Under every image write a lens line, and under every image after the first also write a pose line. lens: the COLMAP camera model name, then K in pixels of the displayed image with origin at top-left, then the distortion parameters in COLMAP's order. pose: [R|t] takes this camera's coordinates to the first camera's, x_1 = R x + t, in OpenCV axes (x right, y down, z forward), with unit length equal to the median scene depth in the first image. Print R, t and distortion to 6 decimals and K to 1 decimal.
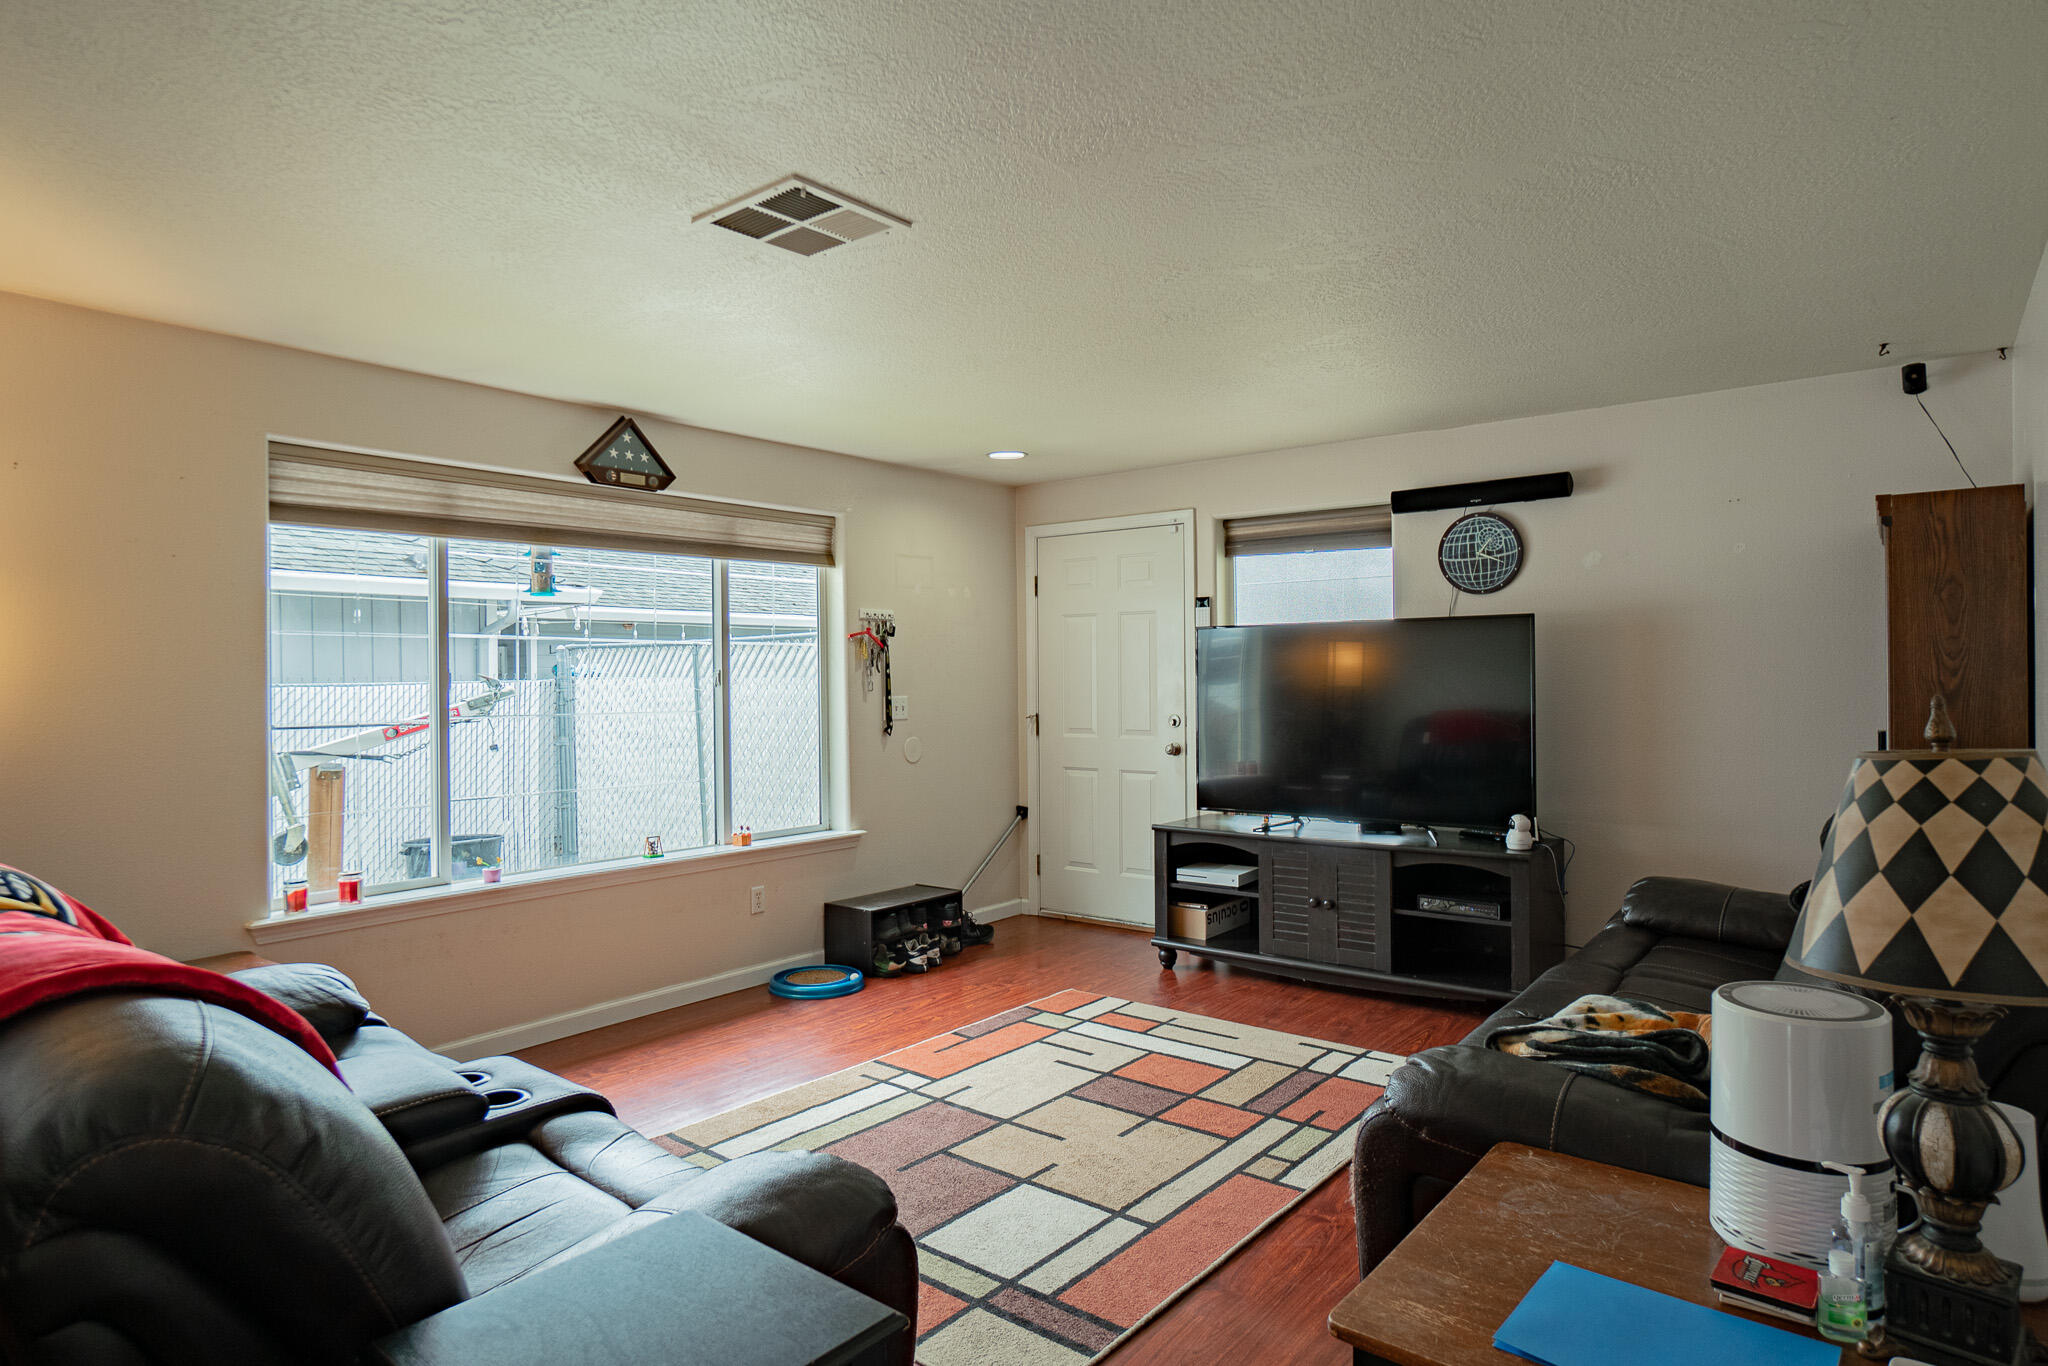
lens RADIAL K [[1144.9, 0, 1019.9], [0, 1144.9, 685.0], [0, 0, 1]] dist [-0.007630, -0.000158]
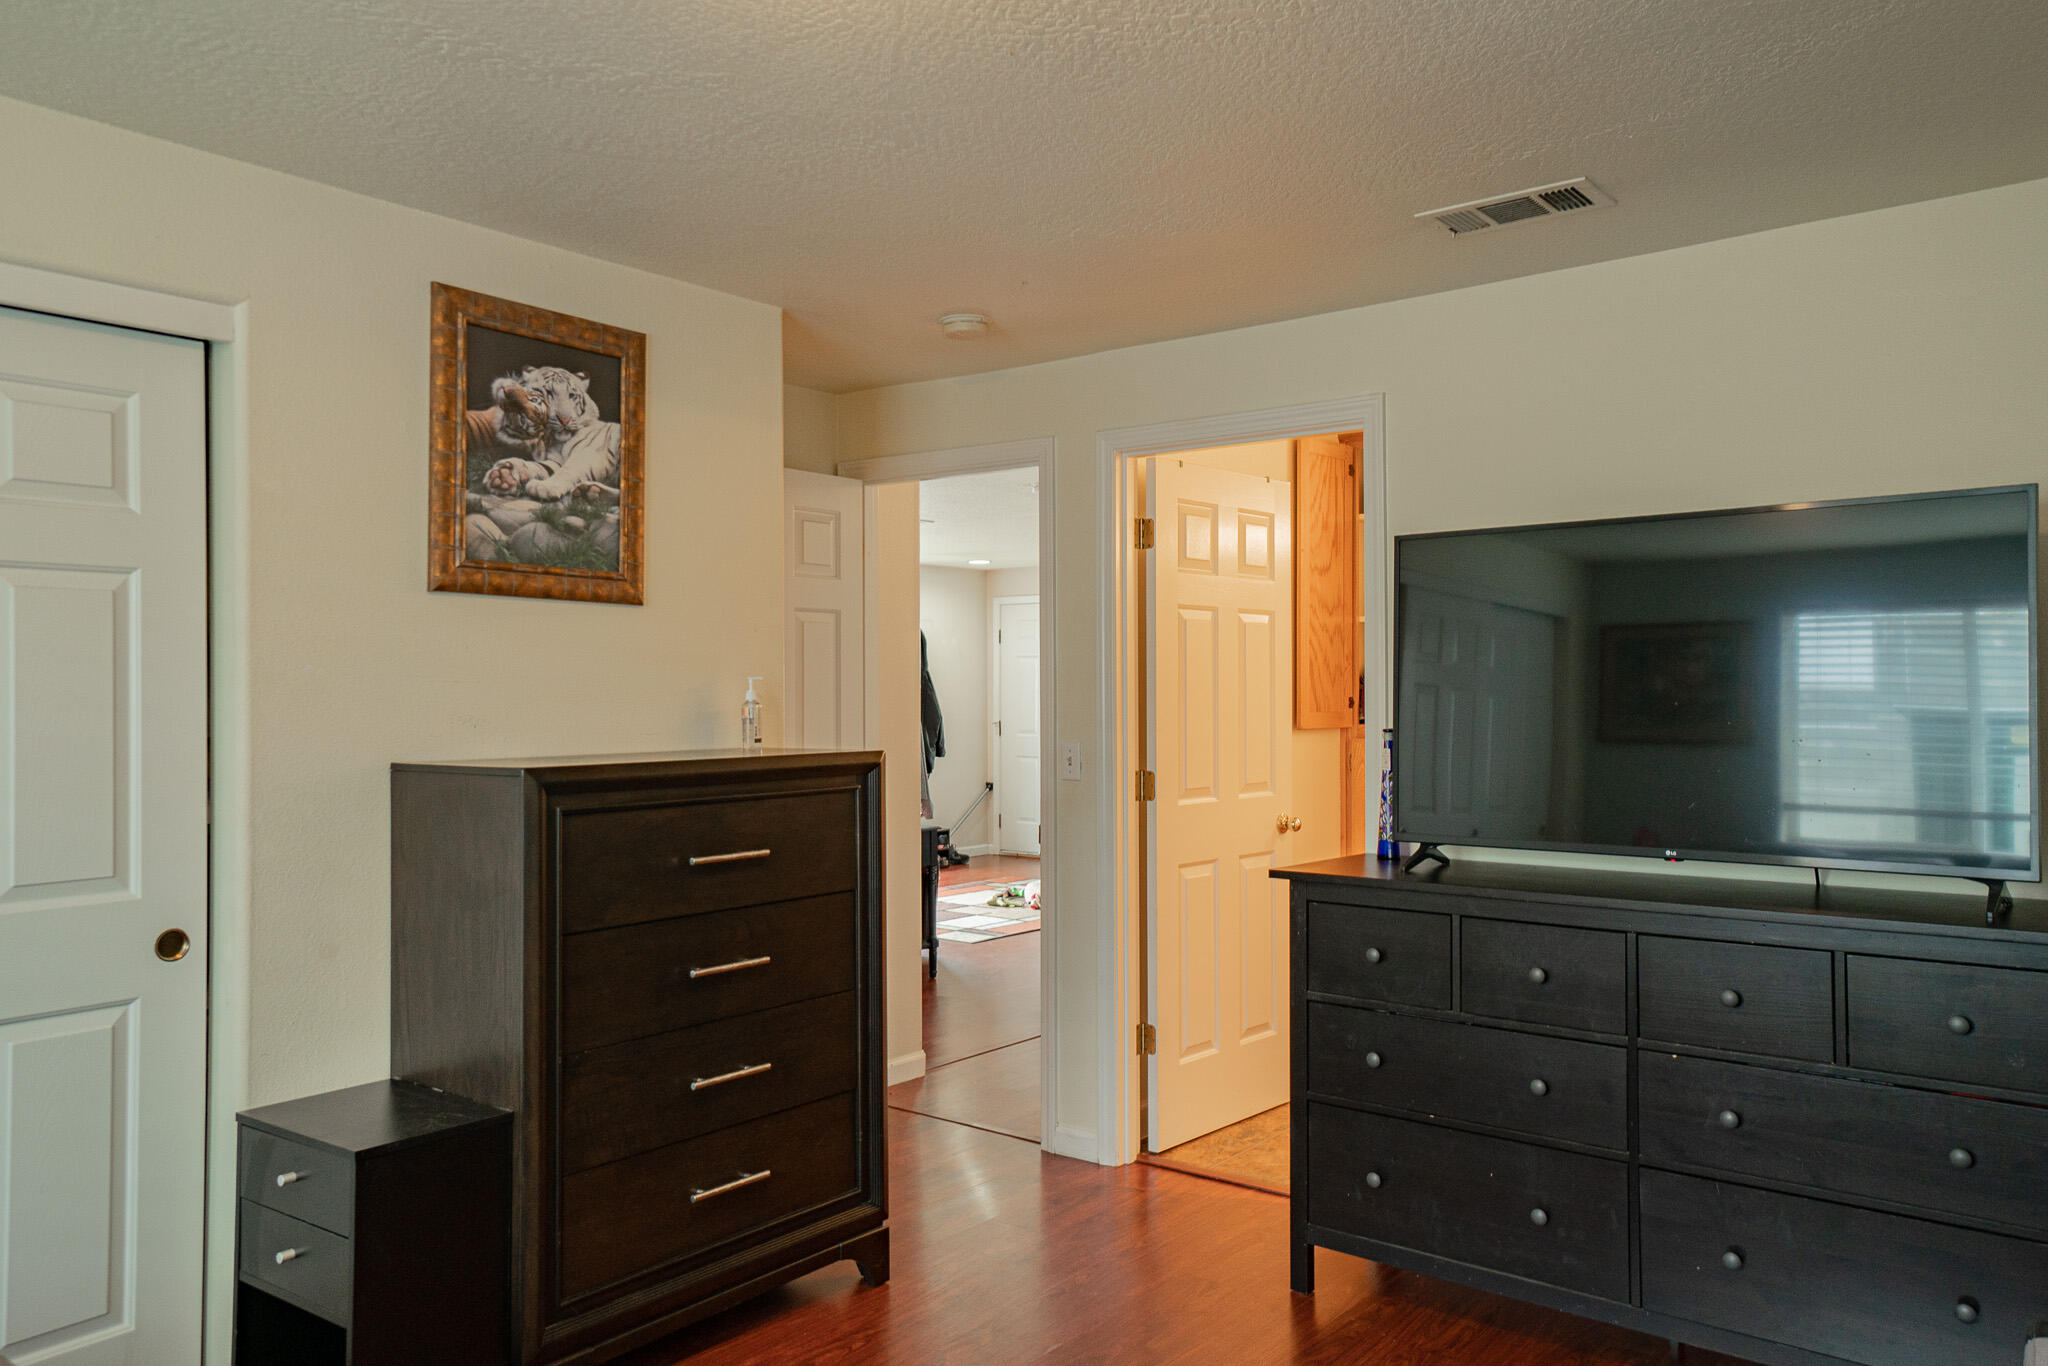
lens RADIAL K [[1498.1, 0, 1021.7], [0, 1498.1, 671.9], [0, 0, 1]] dist [0.001834, -0.000301]
pose [[0.999957, 0.009231, -0.000867, 0.027567], [-0.009237, 0.999930, -0.007365, -0.015235], [0.000799, 0.007373, 0.999972, -0.599663]]
